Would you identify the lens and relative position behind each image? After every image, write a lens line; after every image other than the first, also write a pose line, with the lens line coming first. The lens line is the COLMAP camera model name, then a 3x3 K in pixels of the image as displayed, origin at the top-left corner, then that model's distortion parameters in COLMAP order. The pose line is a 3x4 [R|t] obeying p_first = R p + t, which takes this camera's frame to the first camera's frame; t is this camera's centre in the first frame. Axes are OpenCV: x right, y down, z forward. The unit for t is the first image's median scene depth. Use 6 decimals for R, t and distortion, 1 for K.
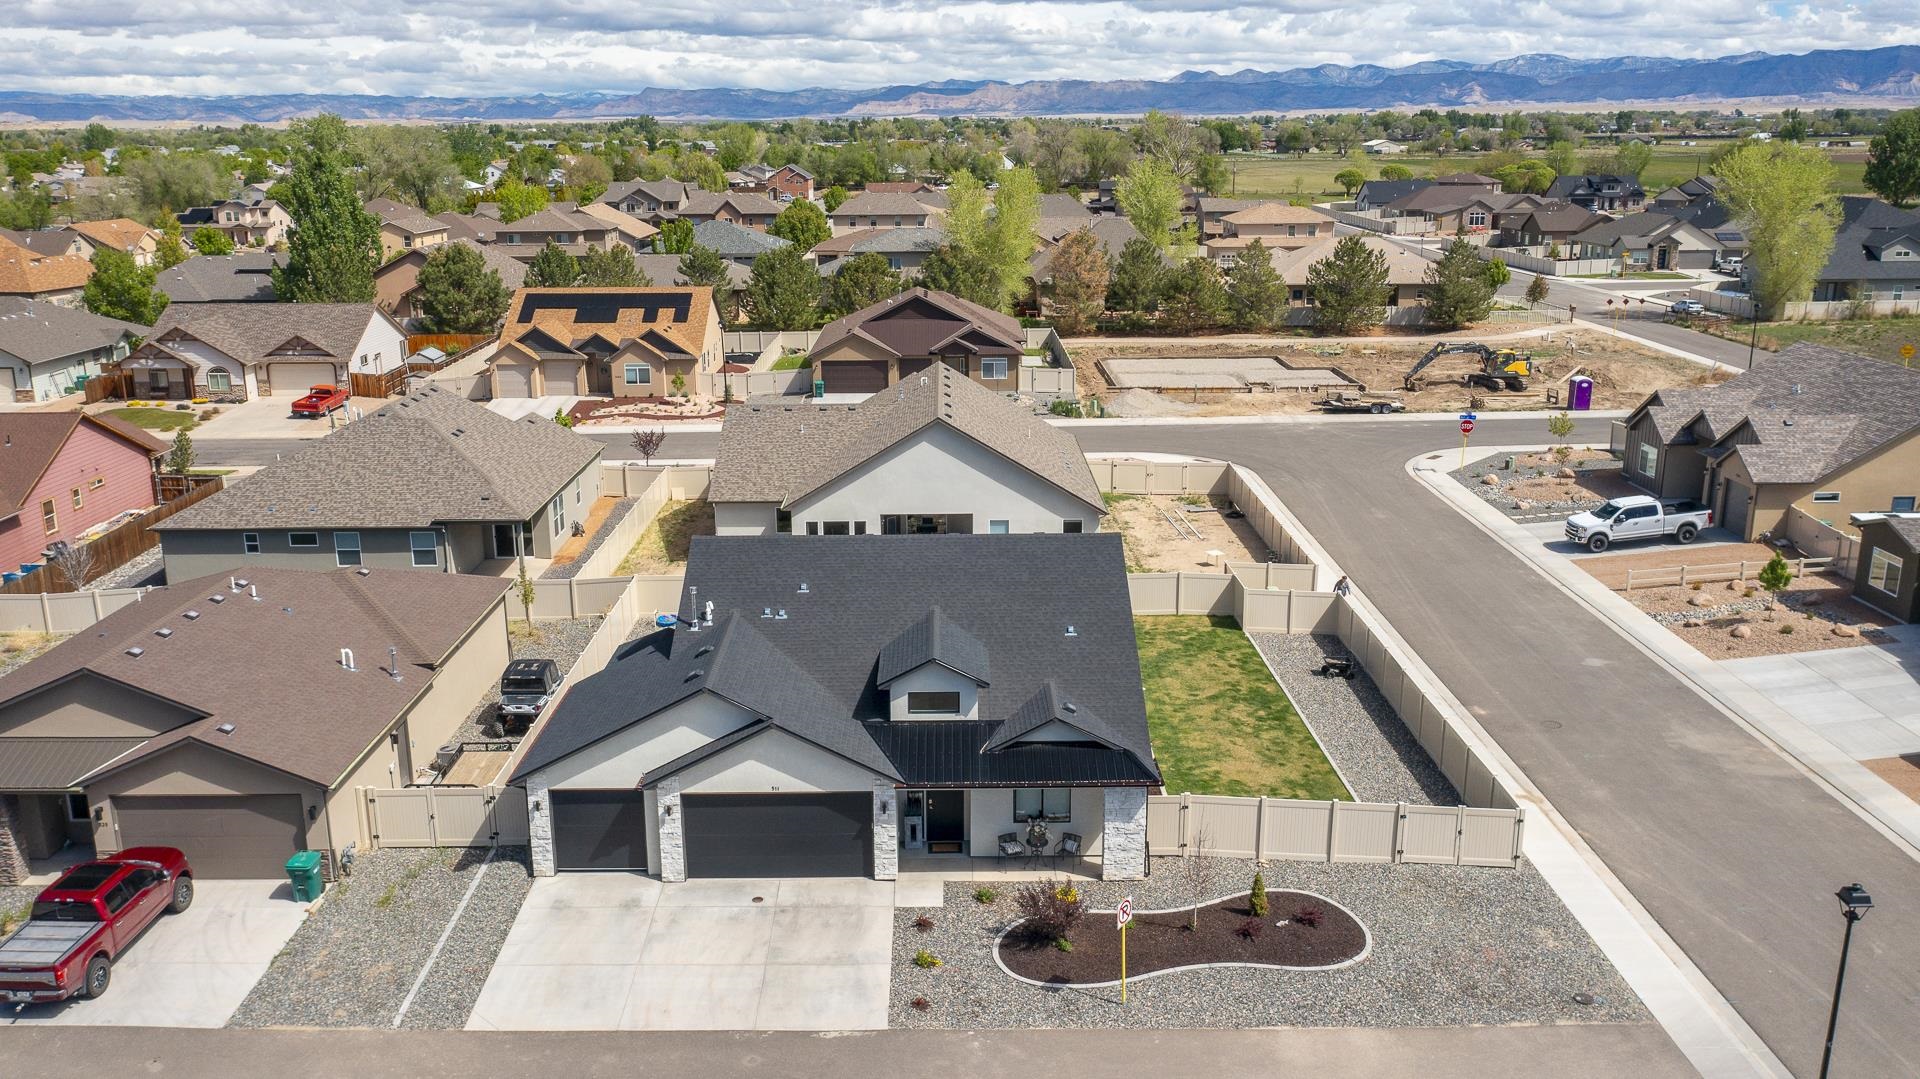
lens RADIAL K [[1509.1, 0, 954.2], [0, 1509.1, 535.2], [0, 0, 1]] dist [-0.006869, -0.008198]
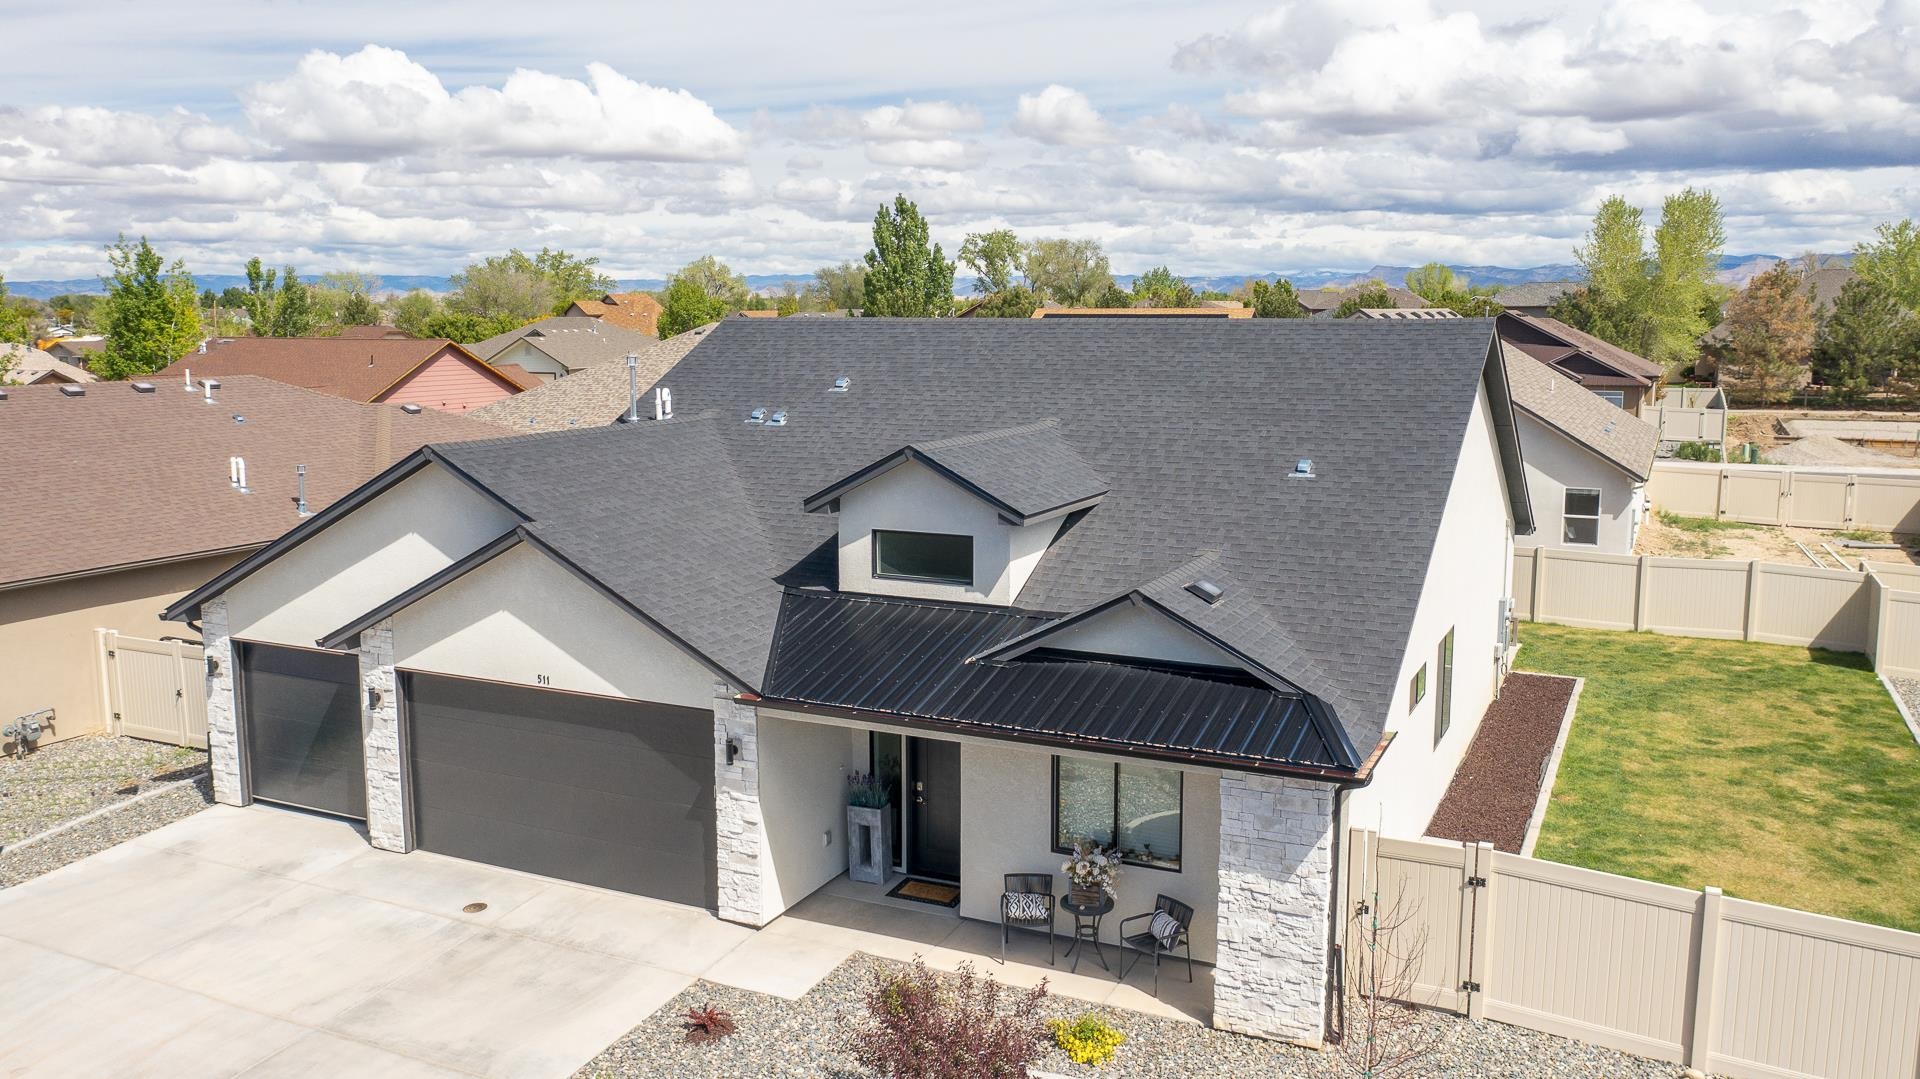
lens RADIAL K [[1509.1, 0, 954.2], [0, 1509.1, 535.2], [0, 0, 1]] dist [-0.006869, -0.008198]
pose [[0.895838, 0.068931, -0.439002, 0.195158], [-0.117015, 0.989622, -0.083396, 0.141915], [0.428698, 0.126079, 0.894607, 0.601364]]
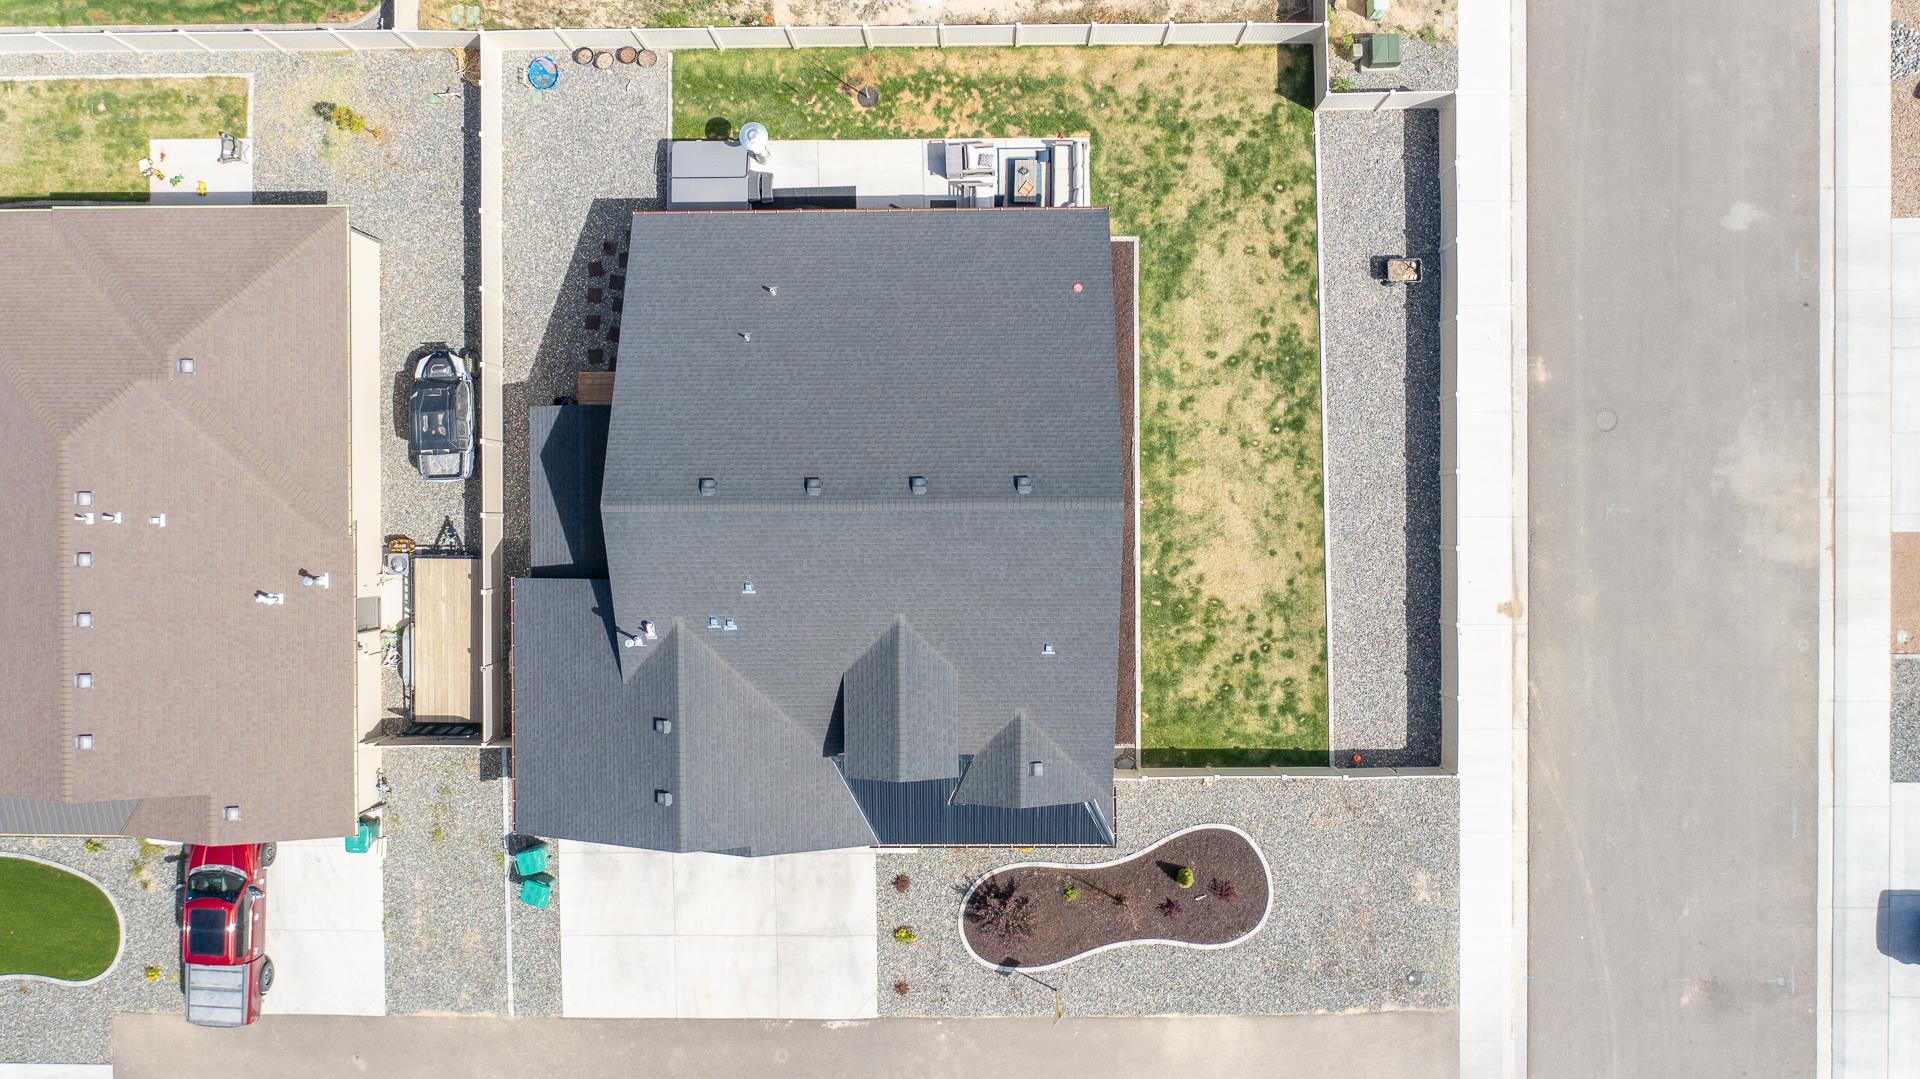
lens RADIAL K [[1600.0, 0, 955.1], [0, 1600.0, 534.0], [0, 0, 1]] dist [-0.013288, -0.008192]
pose [[0.999904, 0.002045, -0.013697, 0.036205], [0.012732, 0.253262, 0.967314, -0.964463], [0.005447, -0.967396, 0.253211, 0.881037]]
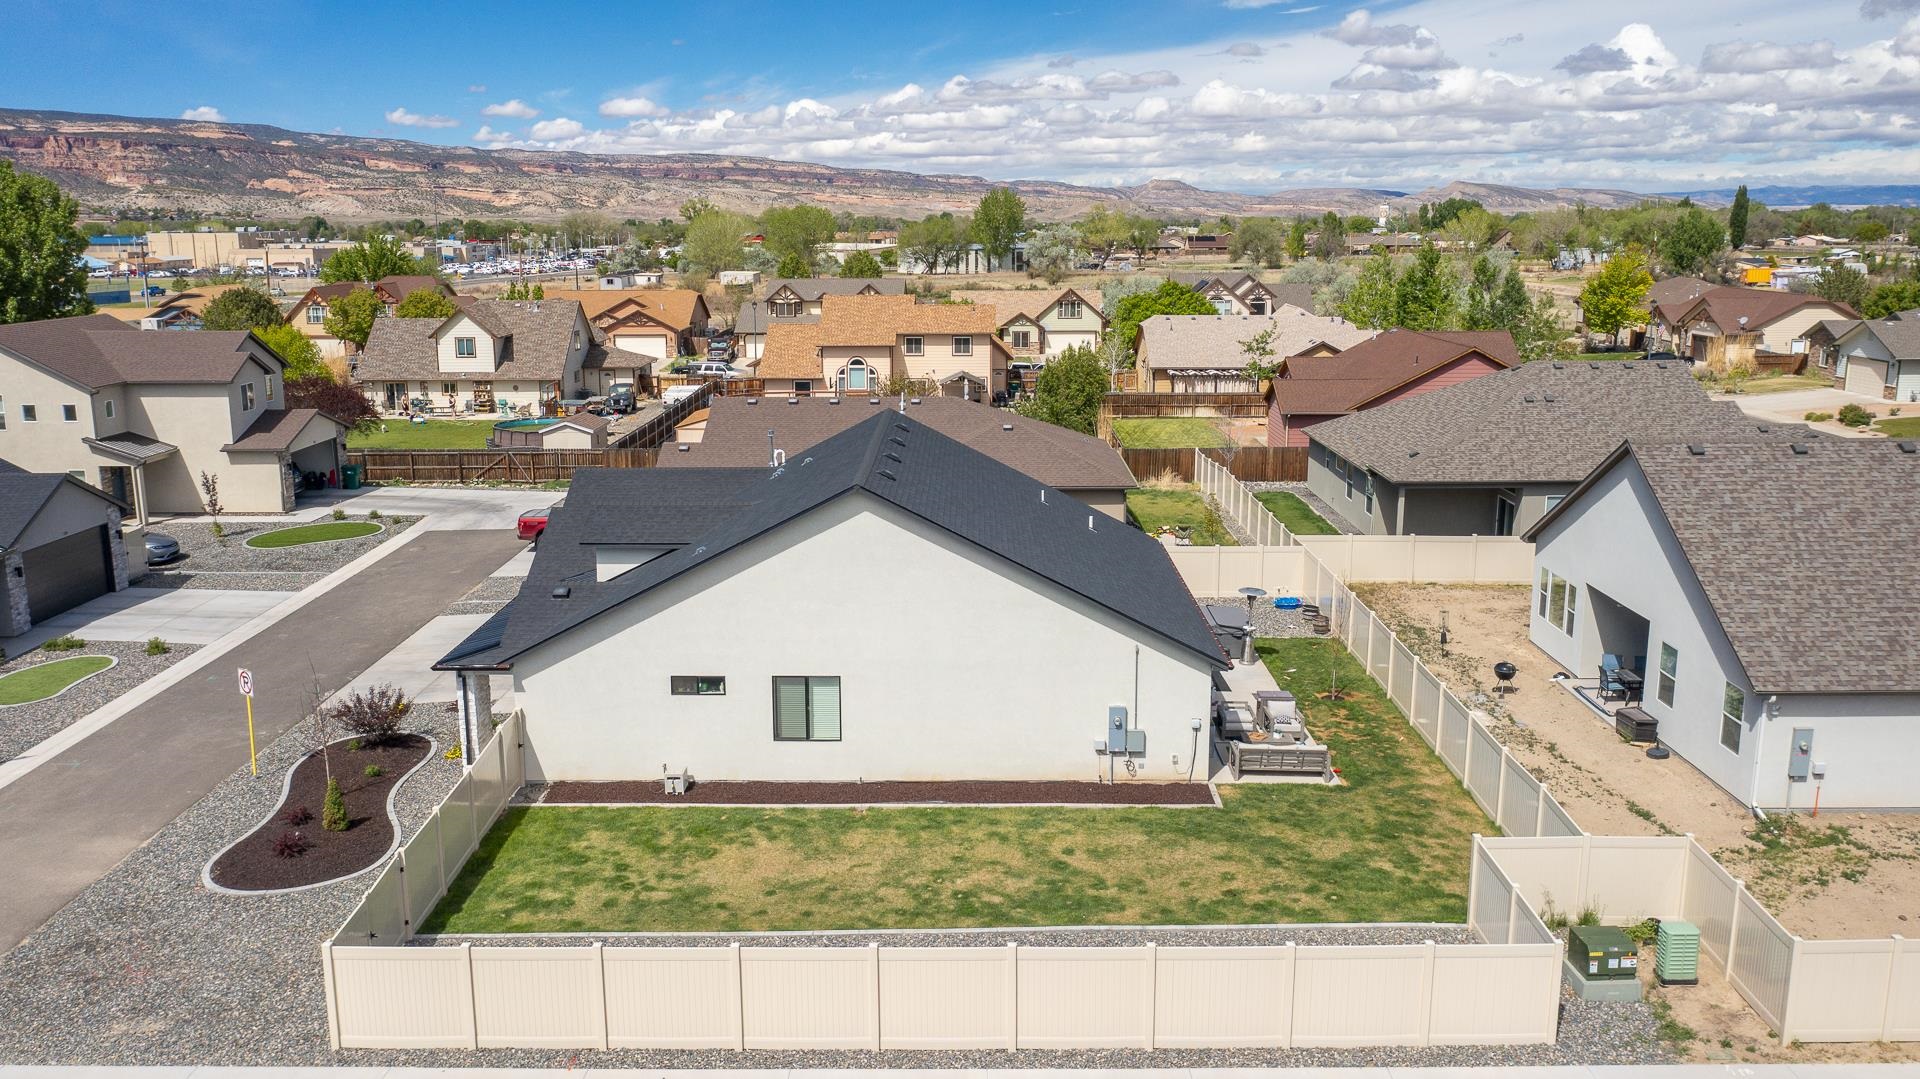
lens RADIAL K [[1512.5, 0, 965.1], [0, 1512.5, 537.7], [0, 0, 1]] dist [-0.010442, -0.002222]
pose [[-0.013320, 0.213834, -0.976779, 0.922876], [-0.256584, 0.943426, 0.210031, -0.159406], [0.966430, 0.253423, 0.042300, 1.182259]]
